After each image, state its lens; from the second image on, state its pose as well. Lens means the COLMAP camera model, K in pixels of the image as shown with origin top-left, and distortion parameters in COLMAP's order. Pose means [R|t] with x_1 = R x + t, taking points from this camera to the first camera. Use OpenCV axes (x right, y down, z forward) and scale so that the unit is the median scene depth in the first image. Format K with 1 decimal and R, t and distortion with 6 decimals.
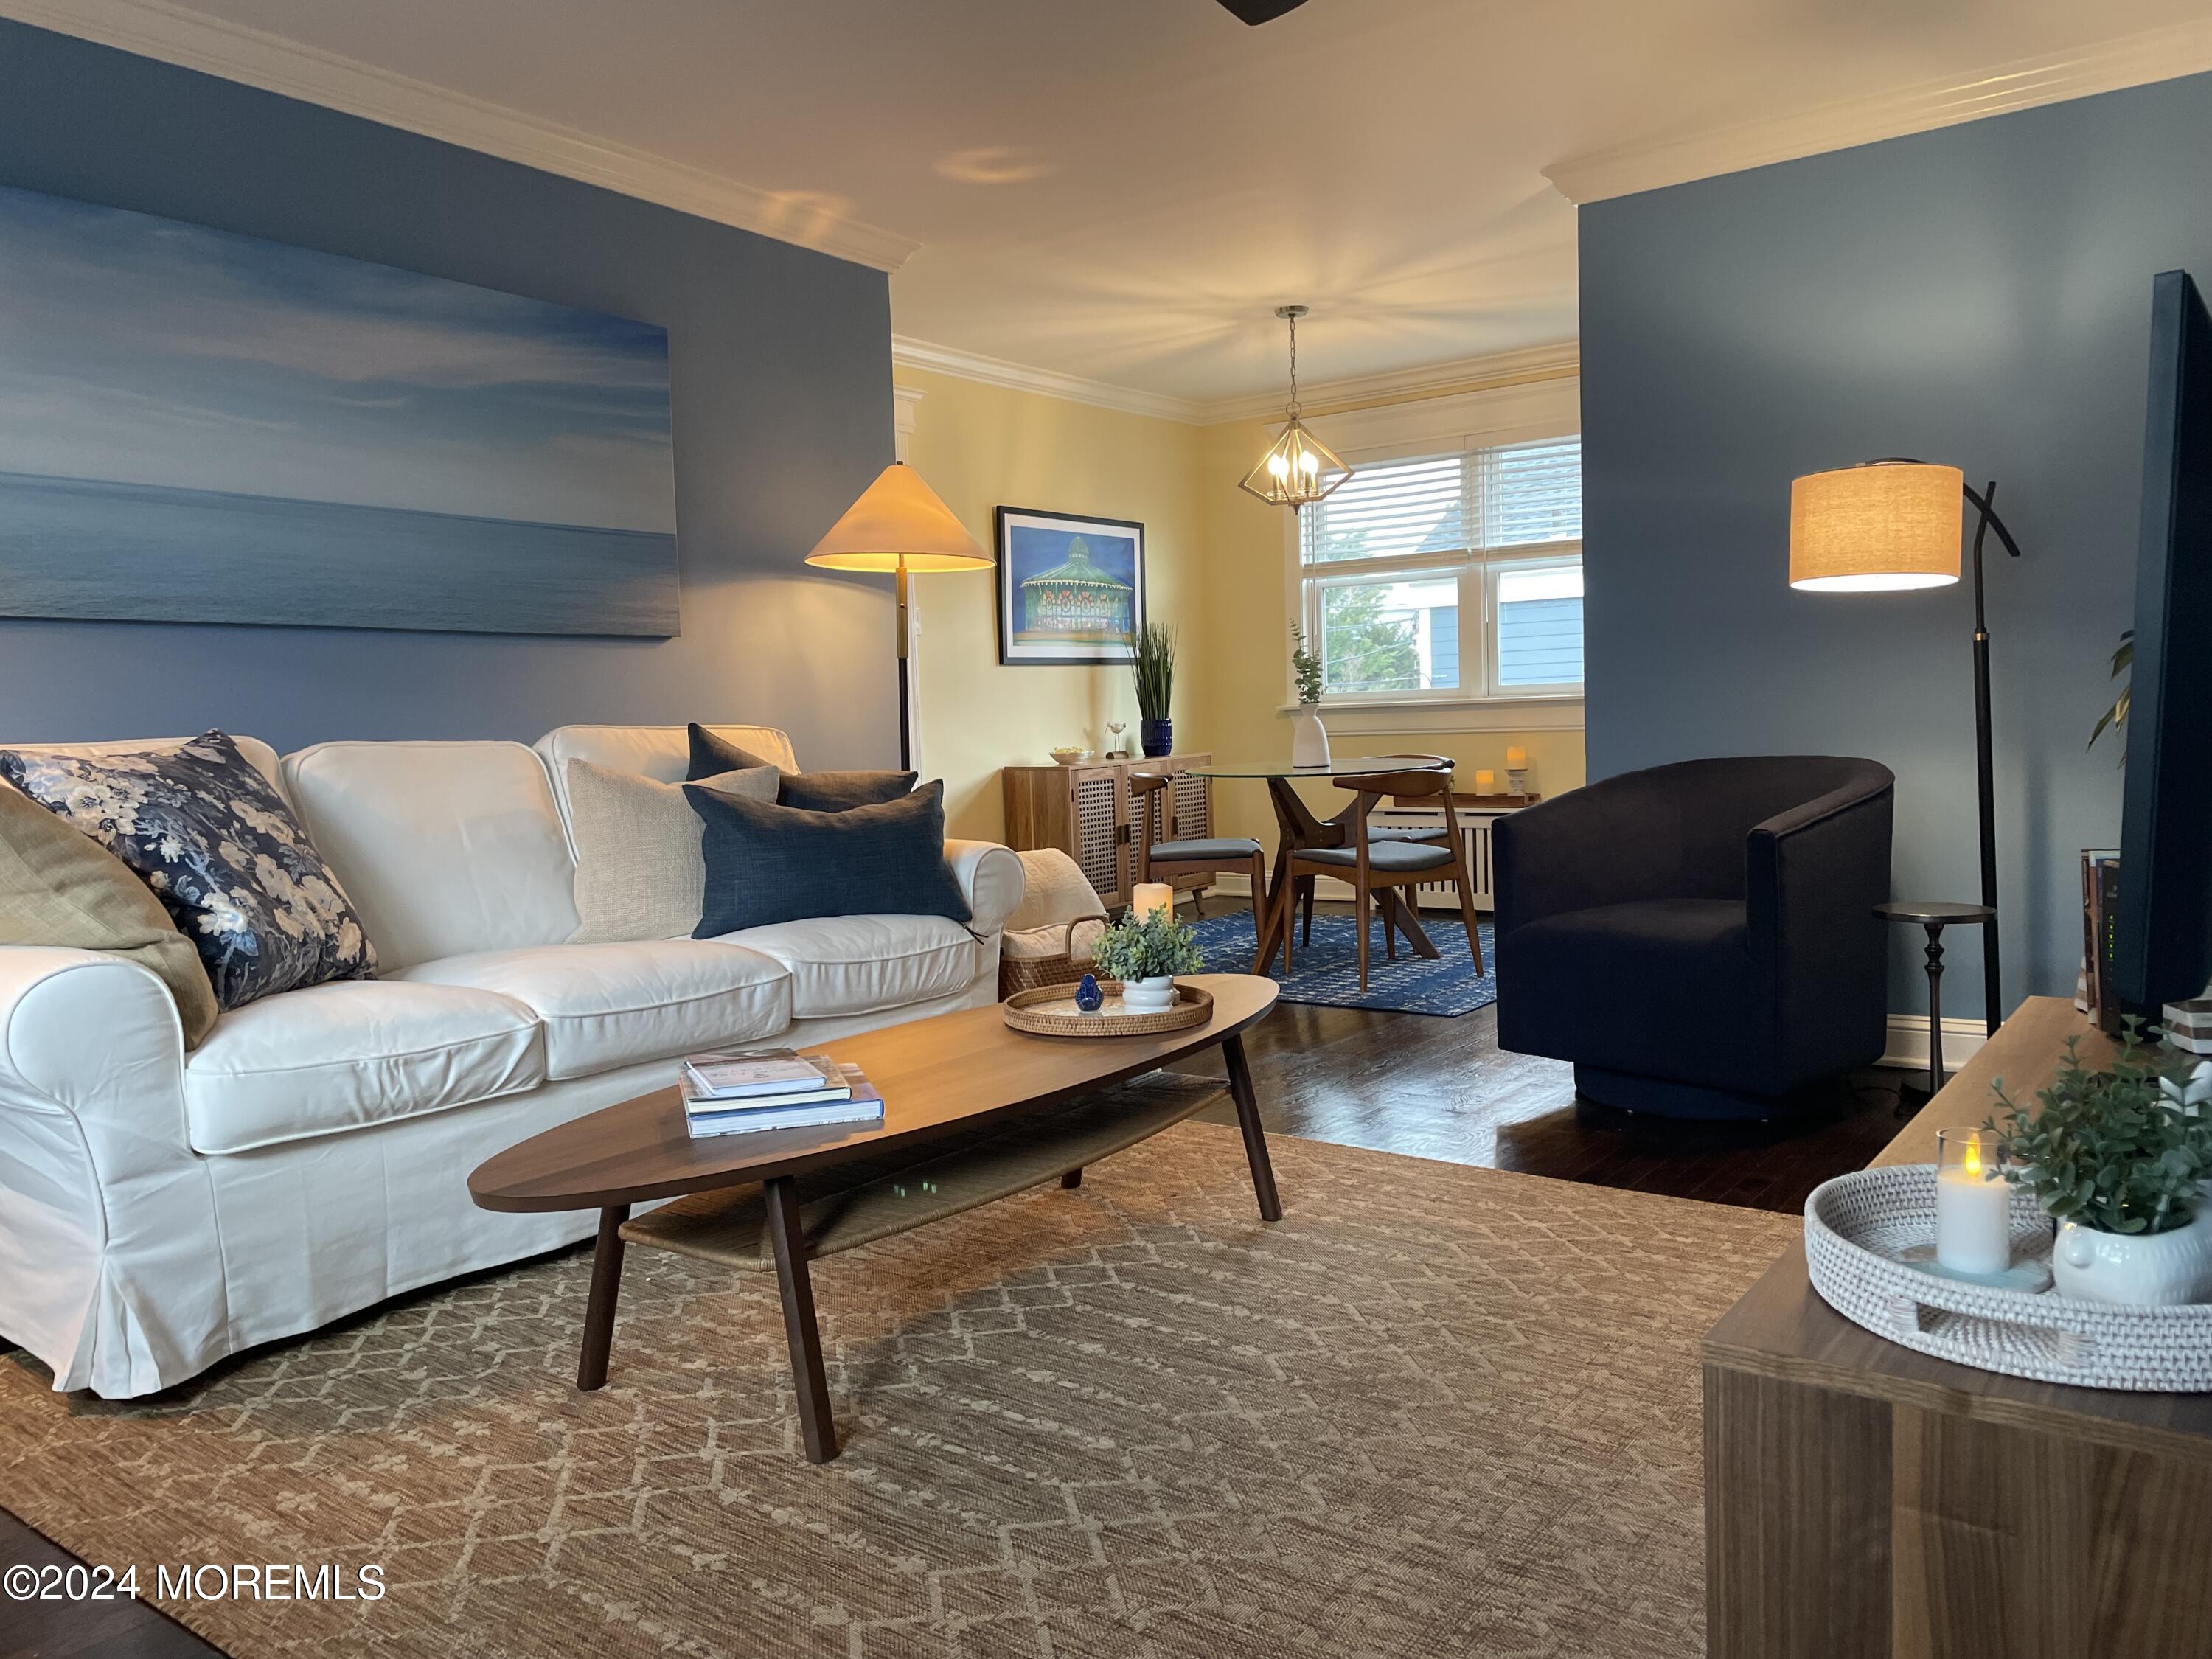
lens RADIAL K [[1684.9, 0, 1105.3], [0, 1684.9, 826.1], [0, 0, 1]] dist [0.055375, -0.017580]
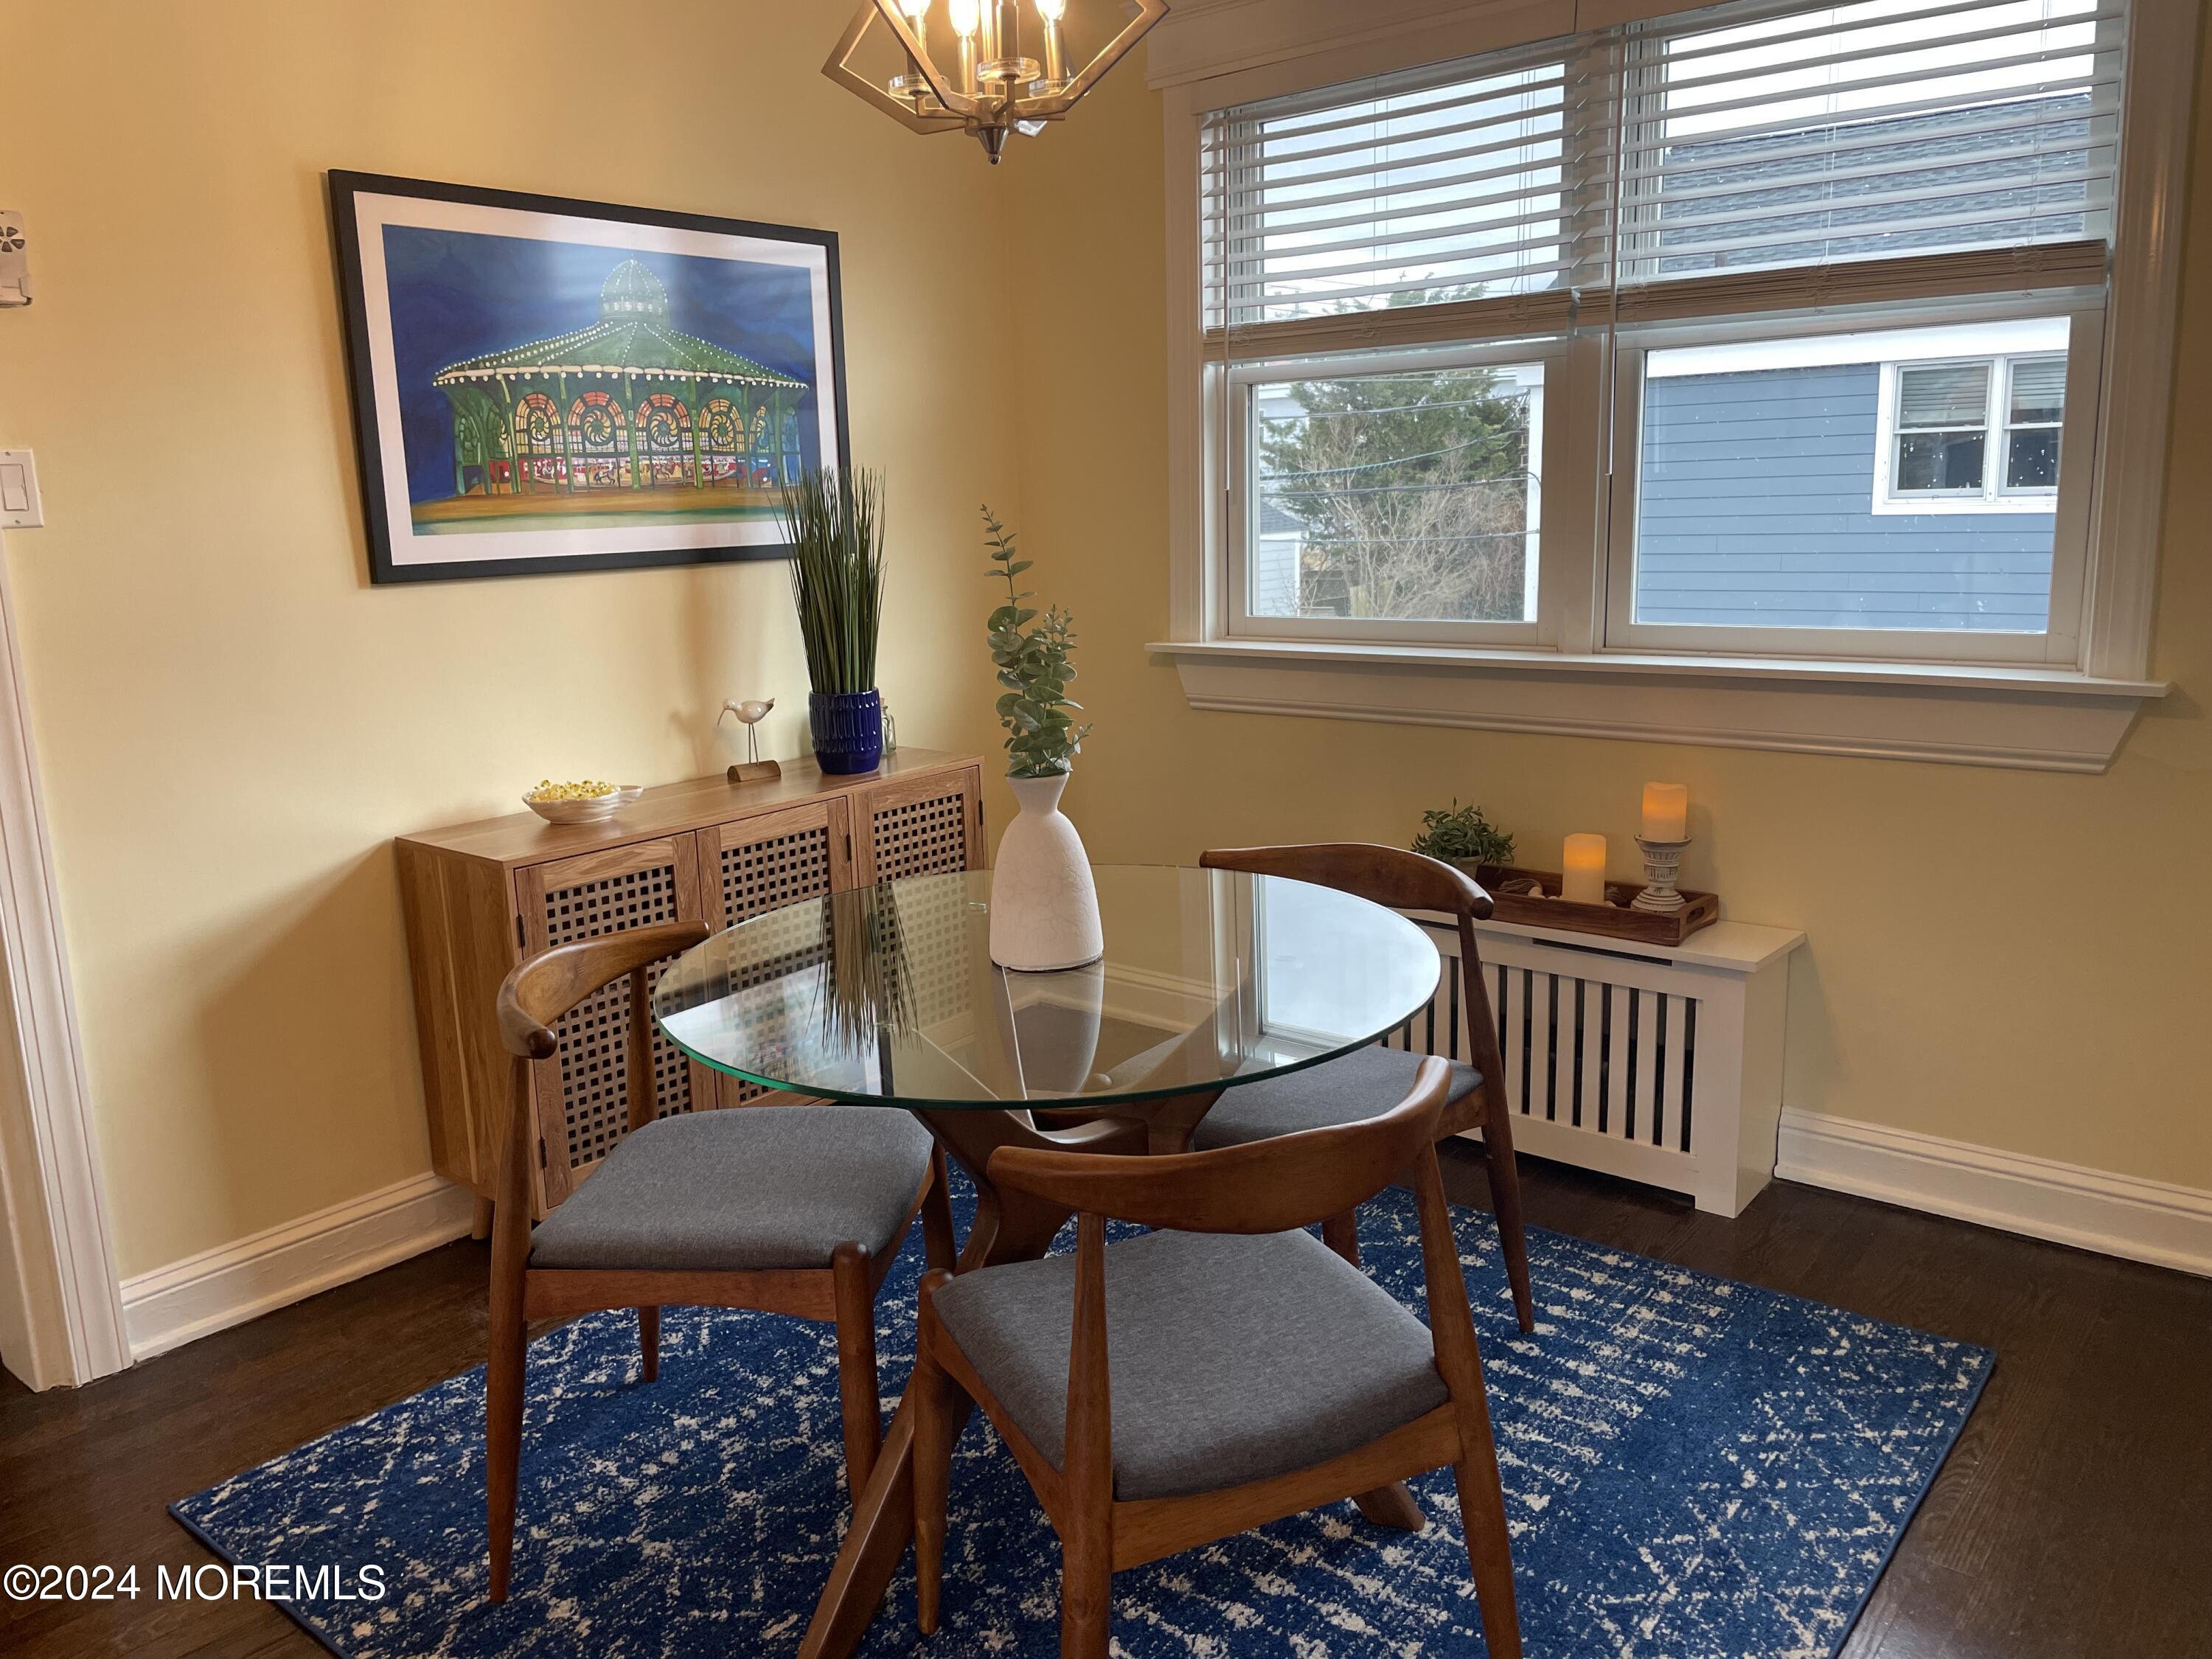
lens RADIAL K [[1684.9, 0, 1109.2], [0, 1684.9, 831.2], [0, 0, 1]] dist [0.055375, -0.017580]
pose [[0.997983, 0.017168, -0.061115, 0.145968], [-0.008752, 0.990755, 0.135383, -0.099899], [0.062874, -0.134575, 0.988907, 0.638270]]
